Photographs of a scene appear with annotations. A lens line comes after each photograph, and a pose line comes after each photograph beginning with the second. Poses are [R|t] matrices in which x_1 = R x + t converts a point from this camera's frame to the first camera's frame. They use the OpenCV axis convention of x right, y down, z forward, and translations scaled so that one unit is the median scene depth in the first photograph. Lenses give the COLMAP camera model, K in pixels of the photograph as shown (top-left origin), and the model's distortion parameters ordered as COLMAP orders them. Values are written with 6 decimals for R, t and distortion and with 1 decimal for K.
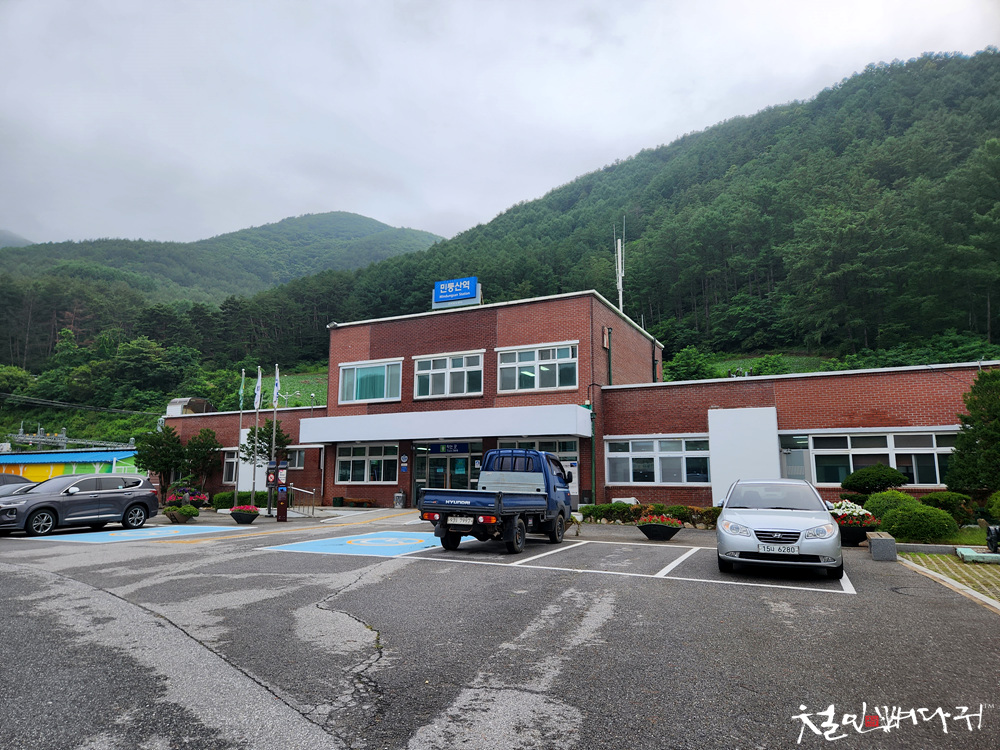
lens RADIAL K [[667.2, 0, 499.9], [0, 667.2, 373.6], [0, 0, 1]] dist [-0.022073, 0.015304]
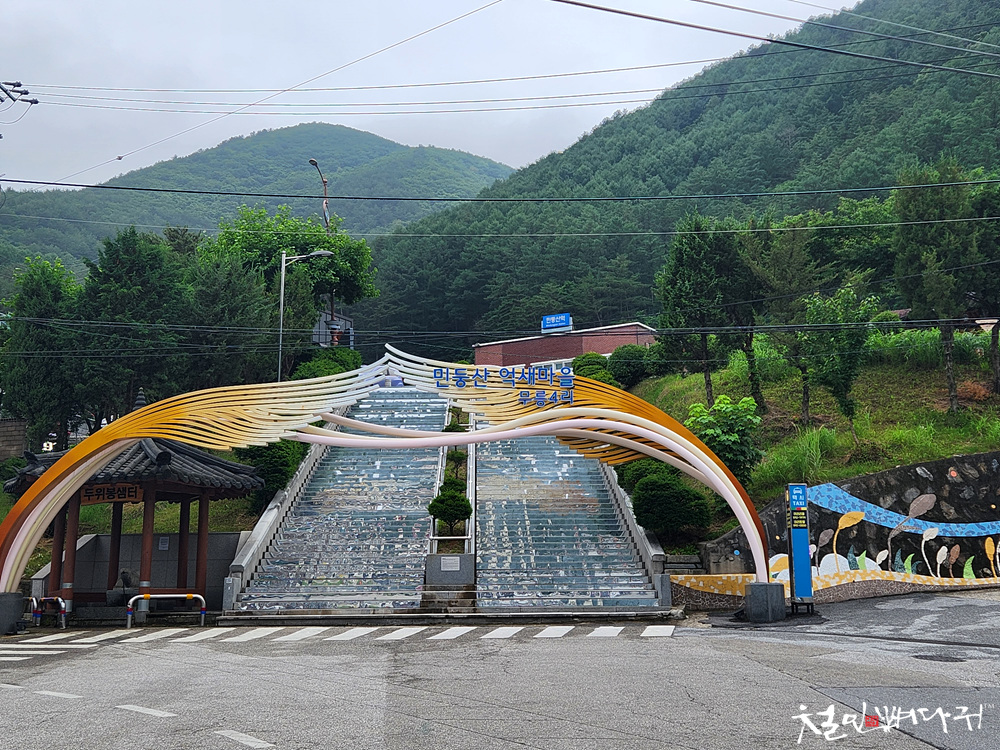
lens RADIAL K [[667.2, 0, 500.3], [0, 667.2, 378.6], [0, 0, 1]] dist [-0.022073, 0.015304]
pose [[0.991228, -0.028928, -0.128960, -0.003385], [0.028821, 0.999581, -0.002696, -0.005629], [0.128984, -0.001044, 0.991646, 0.344192]]
